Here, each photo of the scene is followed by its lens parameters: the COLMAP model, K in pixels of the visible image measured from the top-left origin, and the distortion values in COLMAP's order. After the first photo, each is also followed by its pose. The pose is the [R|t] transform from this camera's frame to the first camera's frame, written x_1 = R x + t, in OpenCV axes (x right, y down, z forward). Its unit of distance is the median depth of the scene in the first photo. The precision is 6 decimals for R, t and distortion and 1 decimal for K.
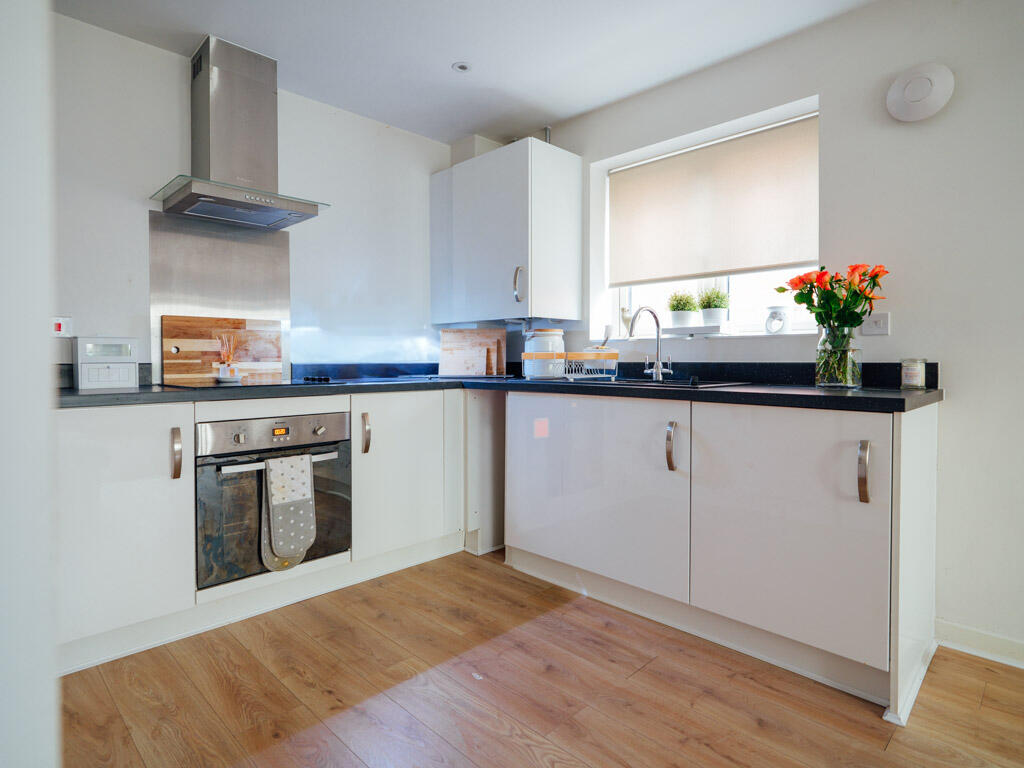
lens RADIAL K [[564.4, 0, 515.1], [0, 564.4, 367.9], [0, 0, 1]] dist [0.005336, 0.000023]
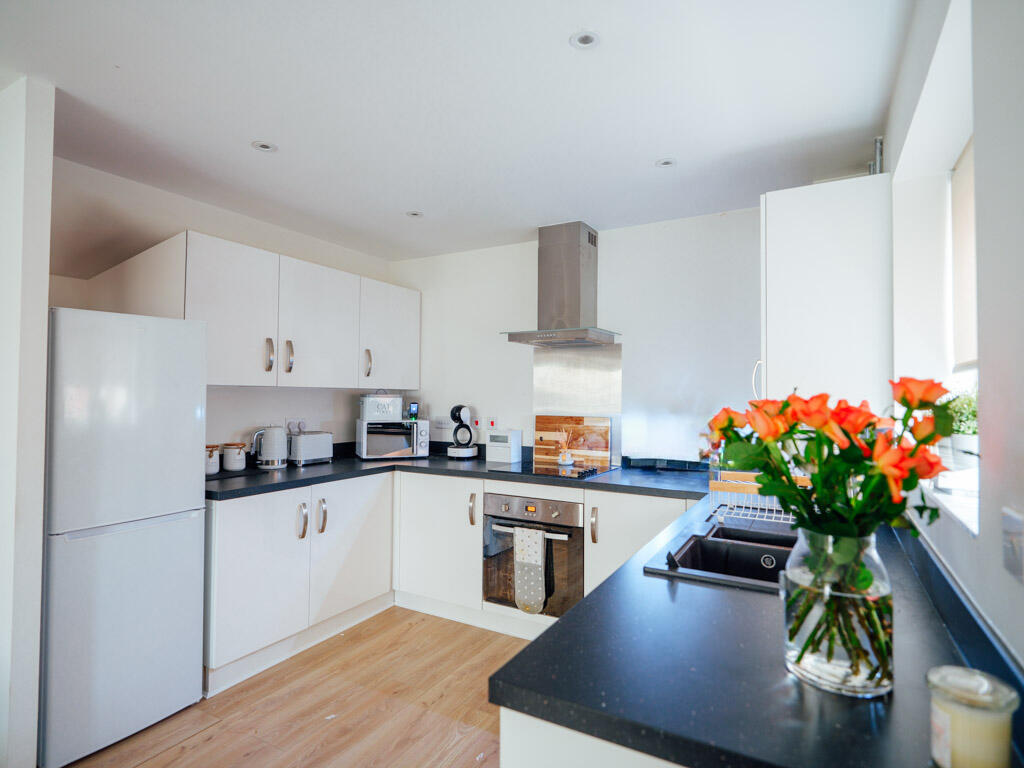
lens RADIAL K [[544.4, 0, 512.0], [0, 544.4, 384.0], [0, 0, 1]] dist [0.001244, 0.000352]
pose [[0.264066, -0.018792, -0.964322, 0.764896], [-0.022268, 0.999425, -0.025574, -0.138673], [0.964248, 0.028227, 0.263495, 0.551555]]
